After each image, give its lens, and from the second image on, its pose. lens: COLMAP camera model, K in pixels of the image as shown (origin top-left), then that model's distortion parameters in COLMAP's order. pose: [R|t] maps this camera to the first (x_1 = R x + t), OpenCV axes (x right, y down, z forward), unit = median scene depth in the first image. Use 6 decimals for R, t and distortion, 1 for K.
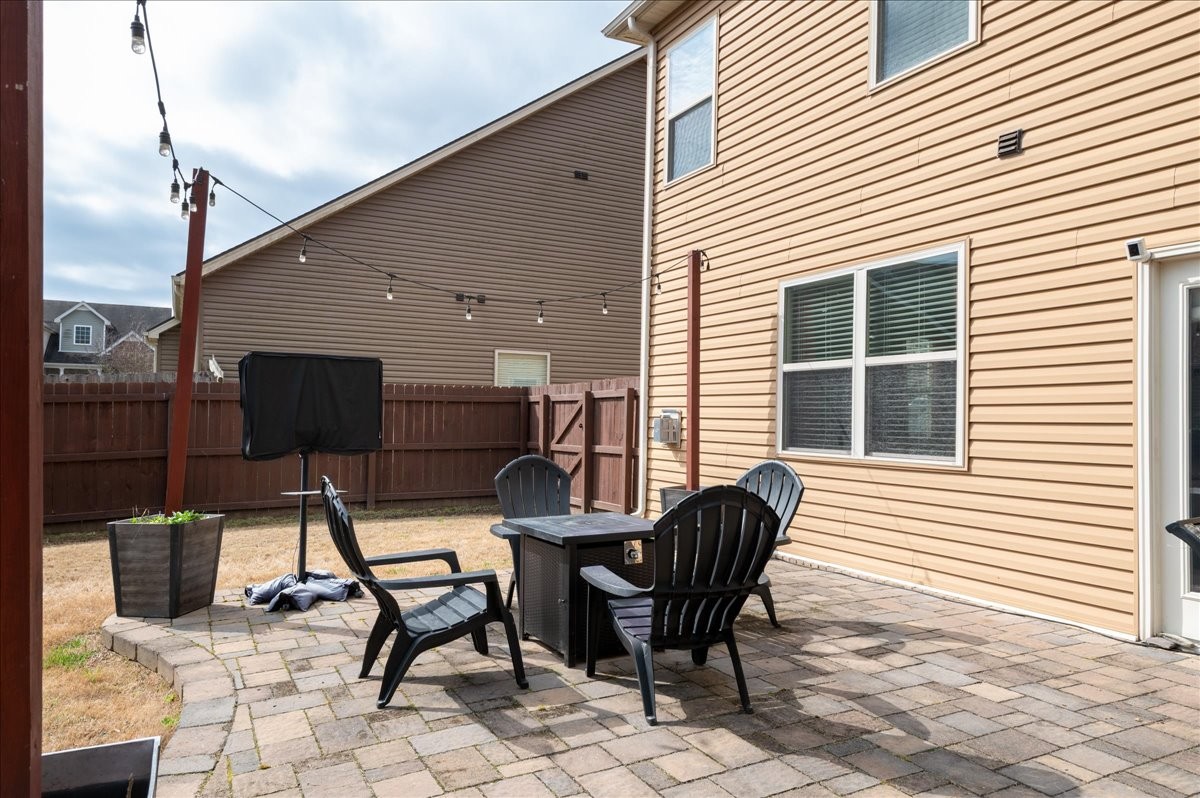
lens RADIAL K [[789.7, 0, 616.4], [0, 789.7, 402.2], [0, 0, 1]] dist [0.003661, -0.002396]
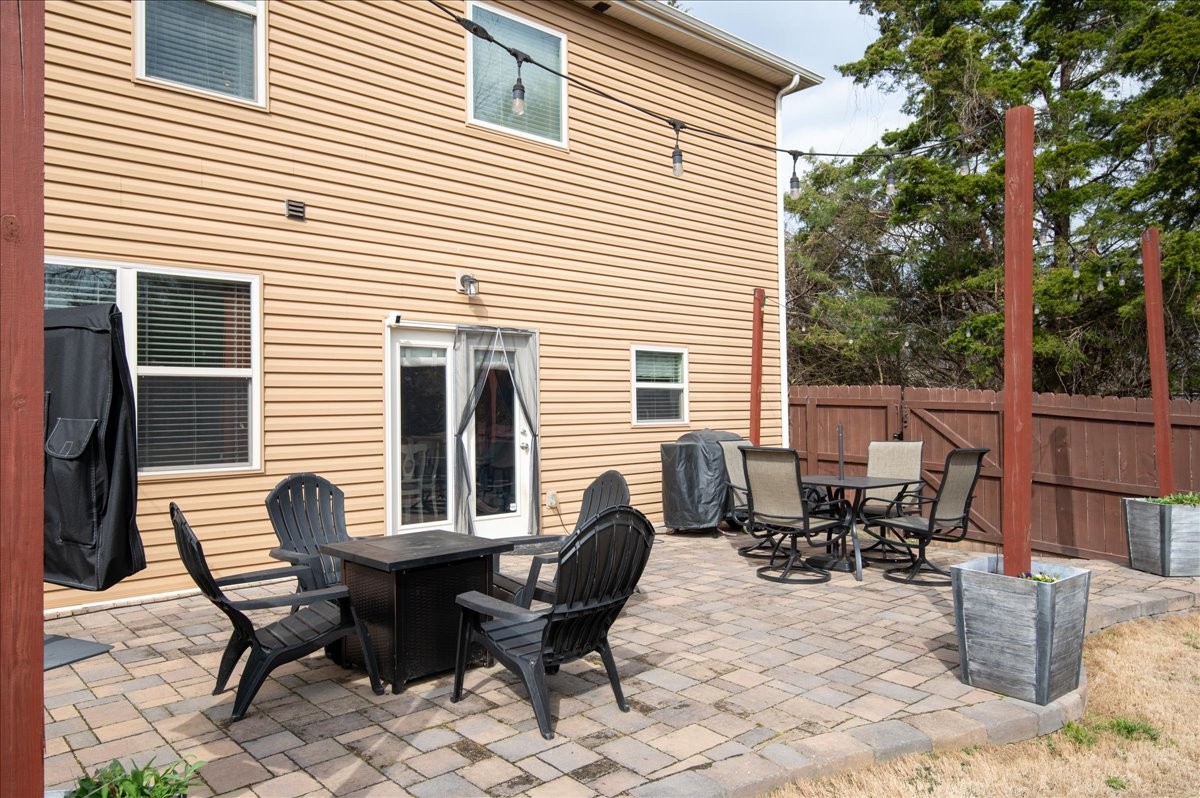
lens RADIAL K [[816.1, 0, 592.3], [0, 816.1, 386.1], [0, 0, 1]] dist [0.019030, 0.000623]
pose [[-0.225457, 0.025889, 0.973909, -0.873436], [-0.005982, 0.999591, -0.027956, -0.011052], [-0.974235, -0.012129, -0.225210, 0.828139]]
